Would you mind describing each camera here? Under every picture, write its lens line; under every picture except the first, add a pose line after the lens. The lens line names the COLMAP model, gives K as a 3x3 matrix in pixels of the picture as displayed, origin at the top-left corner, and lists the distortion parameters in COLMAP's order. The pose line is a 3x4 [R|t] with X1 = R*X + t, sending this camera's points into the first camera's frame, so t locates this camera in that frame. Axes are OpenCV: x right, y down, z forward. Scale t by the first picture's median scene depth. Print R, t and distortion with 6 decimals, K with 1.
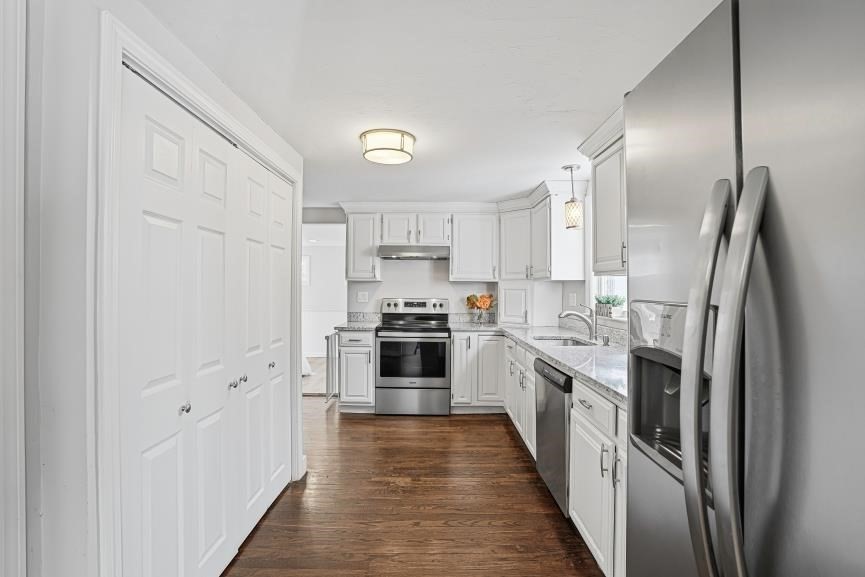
lens RADIAL K [[413.4, 0, 434.5], [0, 413.4, 292.0], [0, 0, 1]] dist [-0.070609, 0.027718]
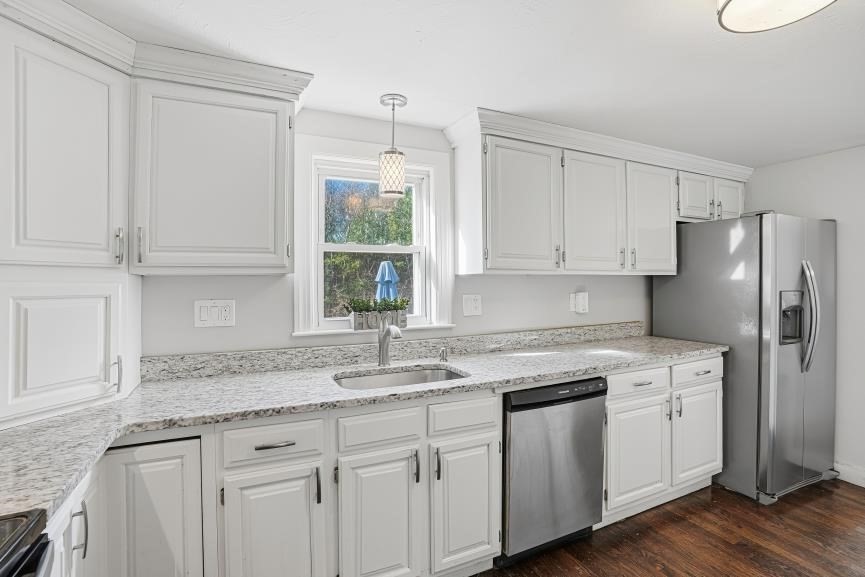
lens RADIAL K [[413.9, 0, 430.5], [0, 413.9, 287.1], [0, 0, 1]] dist [-0.070481, 0.026994]
pose [[-0.420990, -0.004277, 0.907055, -0.184337], [0.014212, 0.999835, 0.011310, -0.013418], [-0.906954, 0.017653, -0.420860, 0.845032]]
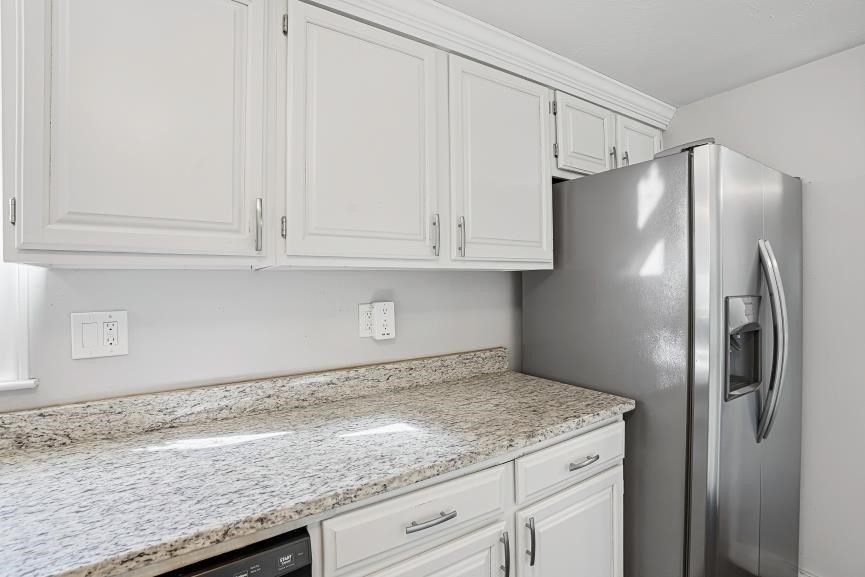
lens RADIAL K [[413.9, 0, 430.5], [0, 413.9, 287.1], [0, 0, 1]] dist [-0.070481, 0.026994]
pose [[-0.535067, 0.003029, 0.844804, -0.024021], [0.021695, 0.999713, 0.010156, -0.009601], [-0.844531, 0.023762, -0.534979, 0.517213]]
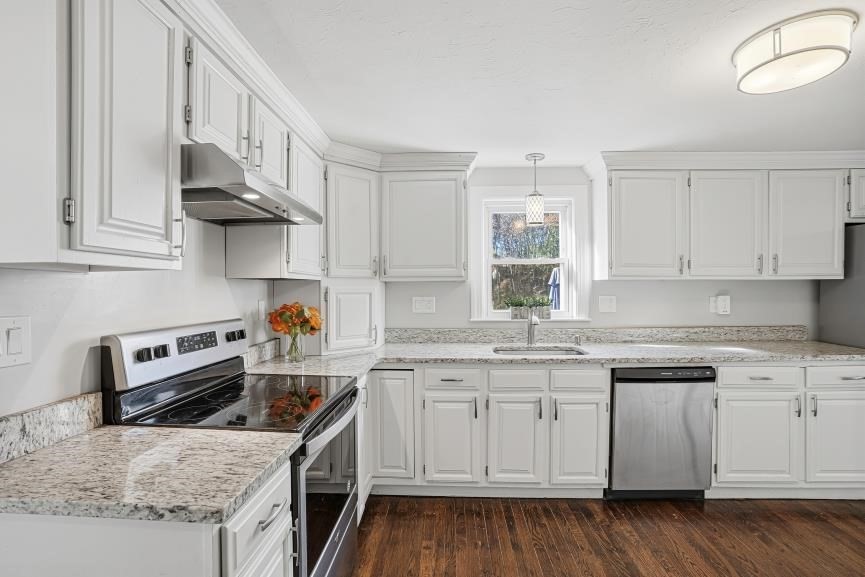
lens RADIAL K [[398.3, 0, 433.9], [0, 398.3, 291.1], [0, 0, 1]] dist [-0.064946, 0.024745]
pose [[0.048661, -0.011549, 0.998749, -0.382693], [0.011286, 0.999876, 0.011012, -0.014698], [-0.998752, 0.010736, 0.048786, 0.820572]]
